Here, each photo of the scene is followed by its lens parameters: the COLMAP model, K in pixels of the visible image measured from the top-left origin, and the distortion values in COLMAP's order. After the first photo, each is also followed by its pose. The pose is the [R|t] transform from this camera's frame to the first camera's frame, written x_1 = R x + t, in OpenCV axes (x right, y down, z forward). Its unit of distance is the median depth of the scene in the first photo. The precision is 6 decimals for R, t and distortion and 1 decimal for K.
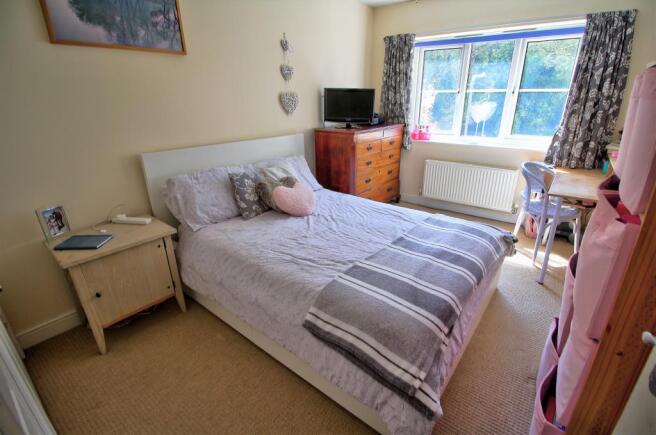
lens RADIAL K [[309.4, 0, 335.9], [0, 309.4, 214.8], [0, 0, 1]] dist [0.001759, -0.012615]
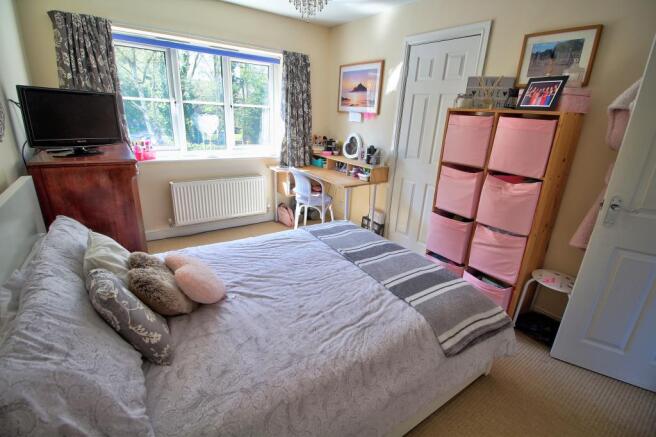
lens RADIAL K [[309.4, 0, 335.9], [0, 309.4, 215.8], [0, 0, 1]] dist [0.001759, -0.012615]
pose [[0.287078, -0.280853, 0.915810, -0.551596], [0.287434, 0.937253, 0.197327, -0.200959], [-0.913766, 0.206587, 0.349791, 0.502756]]
